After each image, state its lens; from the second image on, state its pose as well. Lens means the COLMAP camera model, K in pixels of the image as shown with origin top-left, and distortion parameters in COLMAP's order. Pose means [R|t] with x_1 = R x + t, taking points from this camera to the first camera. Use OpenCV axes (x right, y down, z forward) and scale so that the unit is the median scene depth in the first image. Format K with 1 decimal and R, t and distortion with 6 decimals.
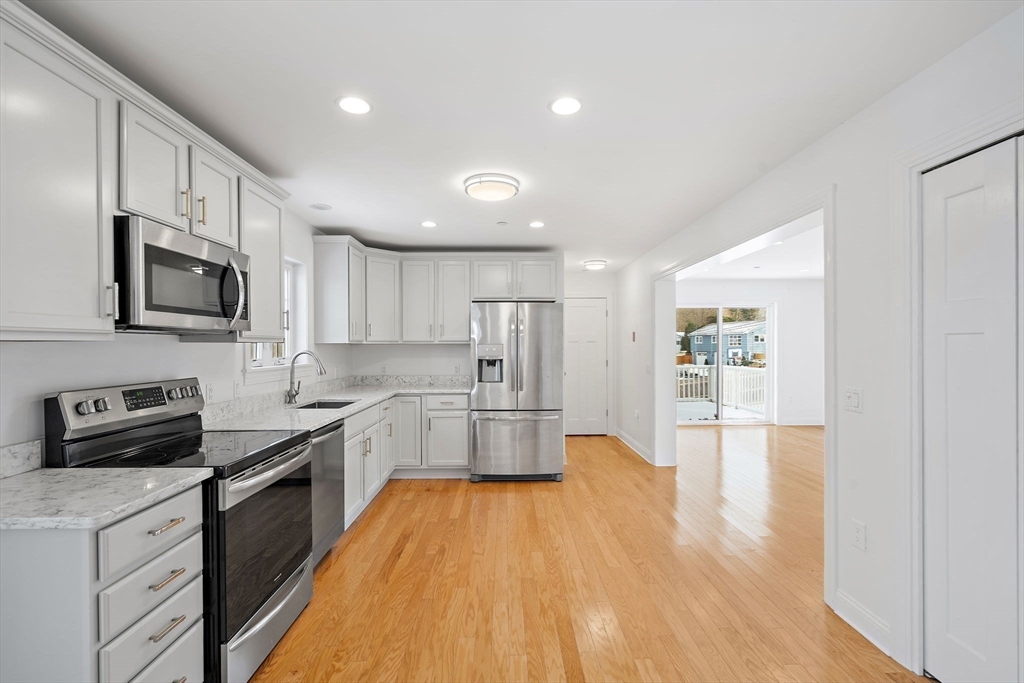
lens RADIAL K [[464.9, 0, 512.5], [0, 464.9, 348.5], [0, 0, 1]] dist [-0.002880, 0.000898]
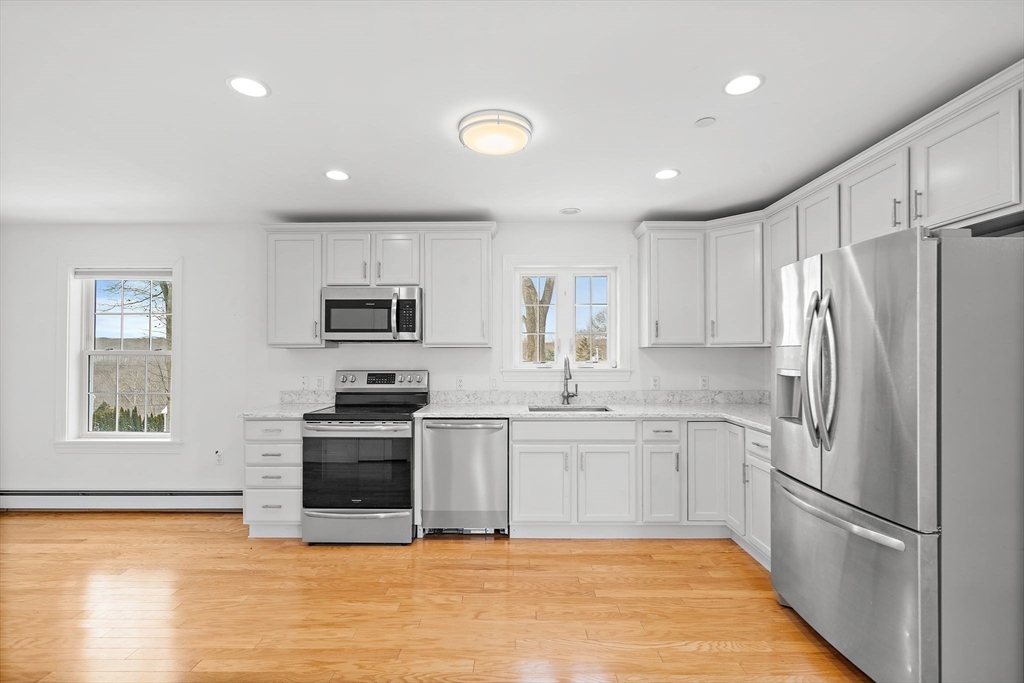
lens RADIAL K [[464.9, 0, 512.5], [0, 464.9, 348.5], [0, 0, 1]] dist [-0.002880, 0.000898]
pose [[-0.026456, -0.006761, -0.999627, 0.491682], [-0.005524, 0.999963, -0.006618, -0.001054], [0.999635, 0.005347, -0.026492, 0.749156]]
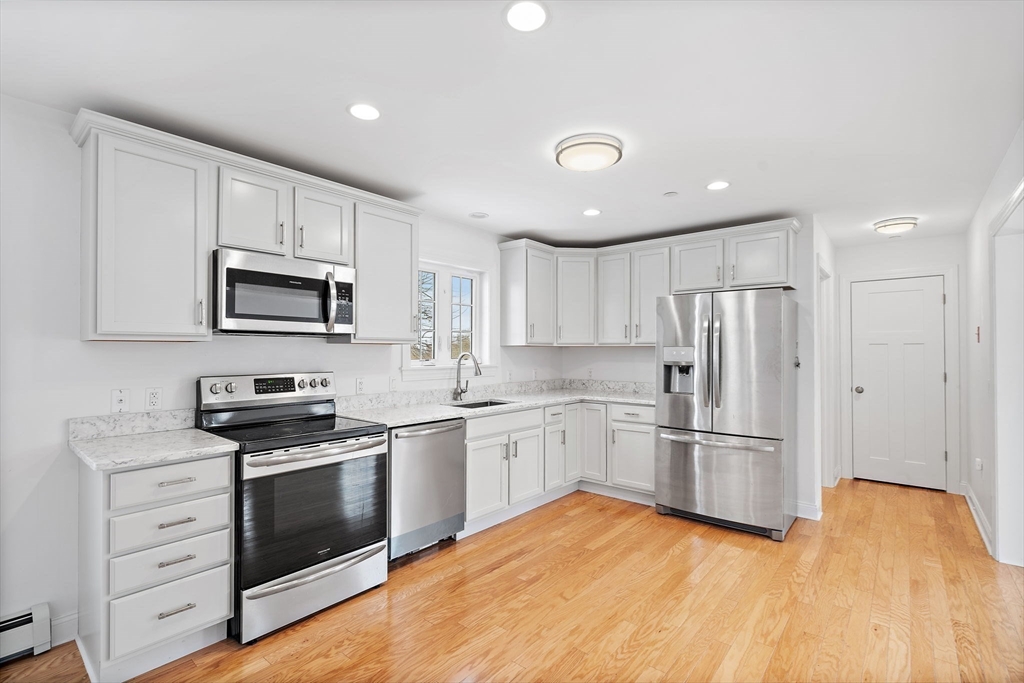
lens RADIAL K [[466.9, 0, 512.4], [0, 466.9, 346.6], [0, 0, 1]] dist [-0.002249, 0.000114]
pose [[0.753317, -0.000483, -0.657657, 0.281225], [-0.008976, 0.999899, -0.011015, 0.002562], [0.657596, 0.014201, 0.753237, 0.212817]]
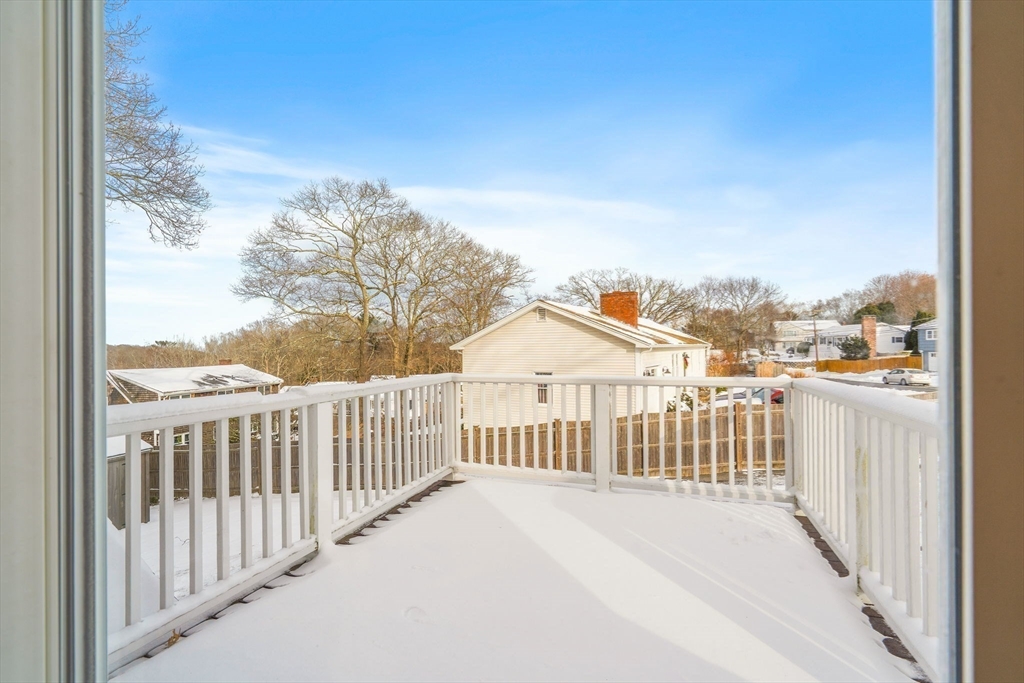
lens RADIAL K [[458.1, 0, 512.0], [0, 458.1, 341.5], [0, 0, 1]] dist [0.002423, 0.000367]
pose [[0.929602, -0.011064, -0.368400, 0.961508], [0.003891, 0.999788, -0.020209, 0.046251], [0.368545, 0.017353, 0.929448, 1.745981]]
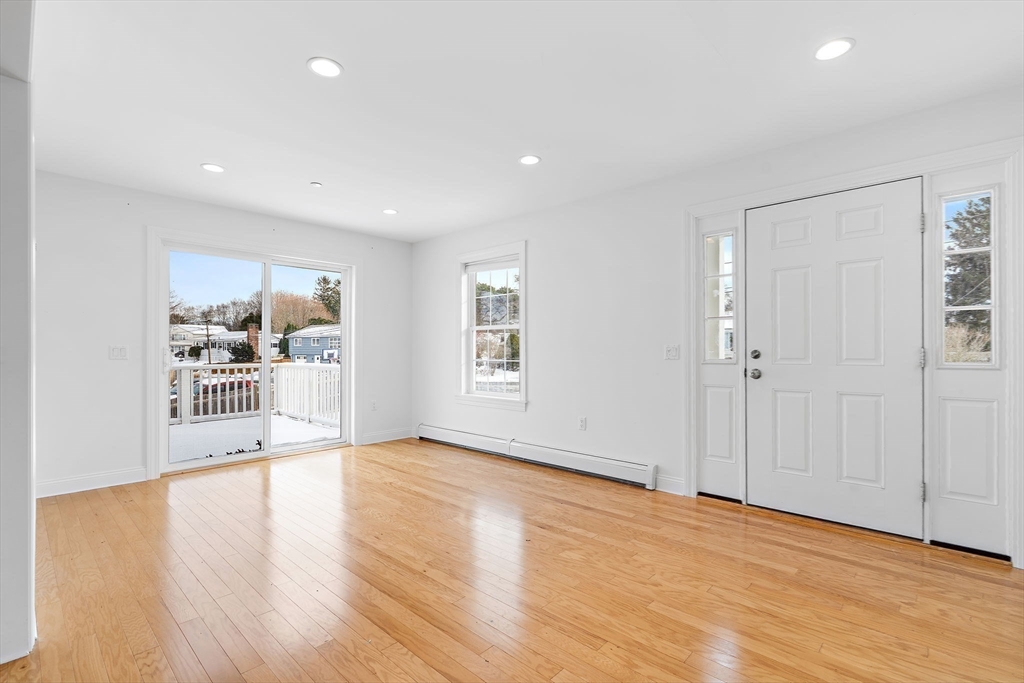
lens RADIAL K [[466.9, 0, 512.4], [0, 466.9, 346.6], [0, 0, 1]] dist [-0.002249, 0.000114]
pose [[0.695240, 0.006316, 0.718750, 0.421105], [0.003745, 0.999916, -0.012408, 0.053377], [-0.718768, 0.011318, 0.695158, 0.635795]]
